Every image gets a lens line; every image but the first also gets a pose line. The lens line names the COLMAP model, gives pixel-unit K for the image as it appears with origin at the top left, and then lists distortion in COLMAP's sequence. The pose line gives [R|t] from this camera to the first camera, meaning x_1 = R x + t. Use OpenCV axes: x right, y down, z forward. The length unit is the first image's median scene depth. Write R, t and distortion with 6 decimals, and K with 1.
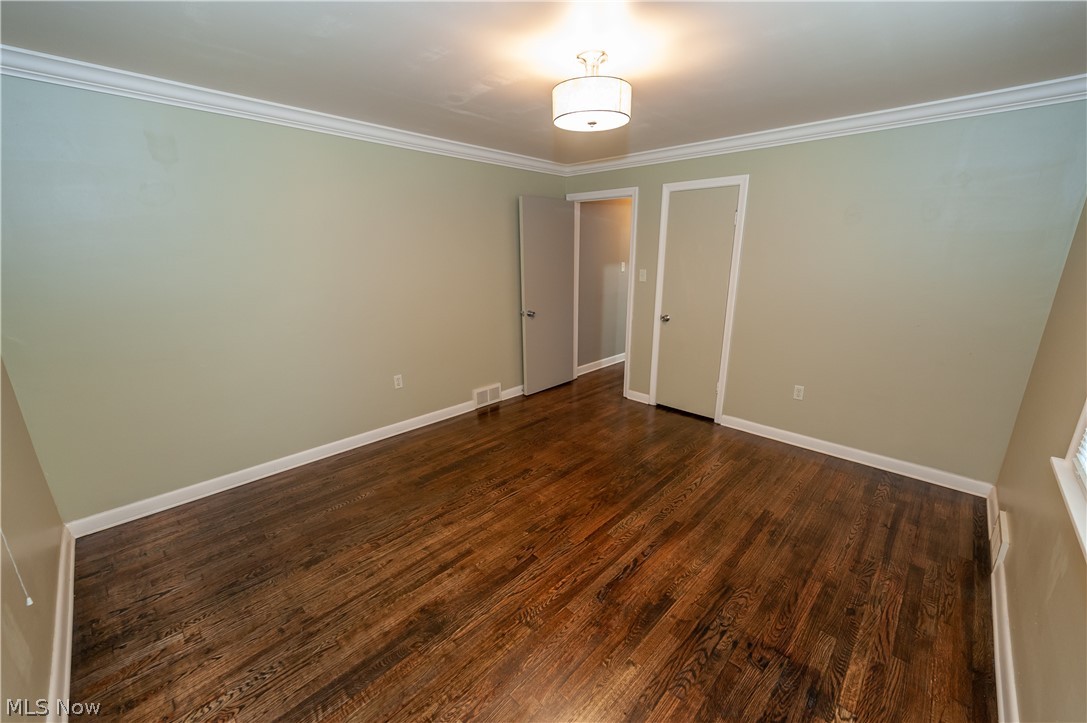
lens RADIAL K [[421.9, 0, 550.9], [0, 421.9, 363.6], [0, 0, 1]] dist [0.018274, -0.000040]
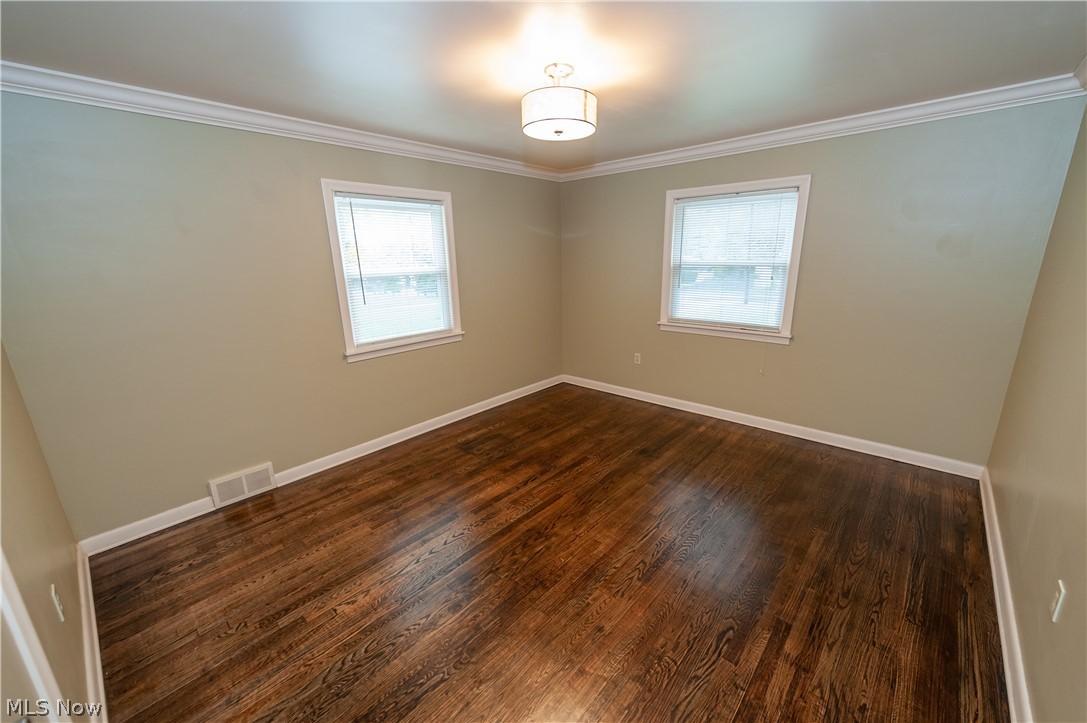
lens RADIAL K [[421.9, 0, 550.9], [0, 421.9, 363.6], [0, 0, 1]] dist [0.018274, -0.000040]
pose [[-0.999209, 0.028411, -0.027832, 0.128370], [0.010502, 0.863433, 0.504354, -0.476445], [0.038360, 0.503662, -0.863049, 1.733095]]
